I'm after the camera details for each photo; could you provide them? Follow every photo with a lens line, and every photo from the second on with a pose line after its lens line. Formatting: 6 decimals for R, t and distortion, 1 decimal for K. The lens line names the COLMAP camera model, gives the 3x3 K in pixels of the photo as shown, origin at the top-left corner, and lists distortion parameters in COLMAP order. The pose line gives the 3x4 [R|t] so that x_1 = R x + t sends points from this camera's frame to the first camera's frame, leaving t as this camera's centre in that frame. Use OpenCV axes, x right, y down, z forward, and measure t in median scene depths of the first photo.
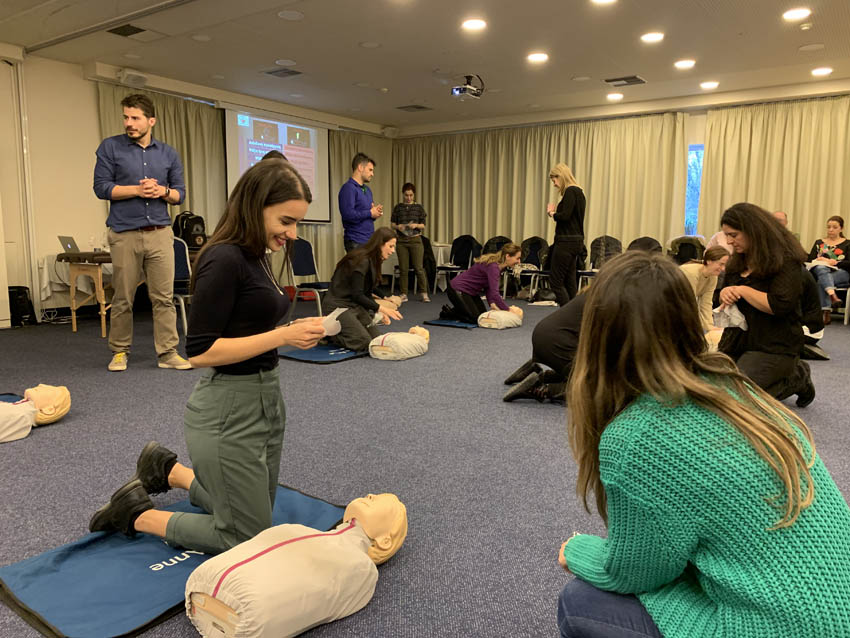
lens RADIAL K [[644.4, 0, 439.1], [0, 644.4, 319.4], [0, 0, 1]] dist [0.054618, -0.040946]
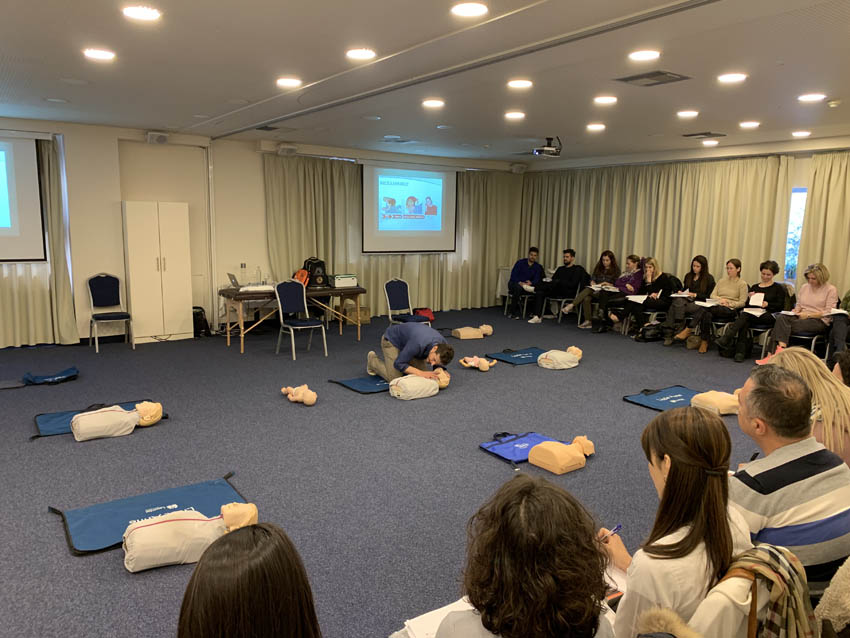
lens RADIAL K [[644.4, 0, 439.1], [0, 644.4, 319.4], [0, 0, 1]] dist [0.054618, -0.040946]
pose [[0.945769, 0.057754, -0.319665, 0.254559], [-0.054228, 0.998330, 0.019930, -0.076201], [0.320282, -0.001514, 0.947321, -0.129756]]
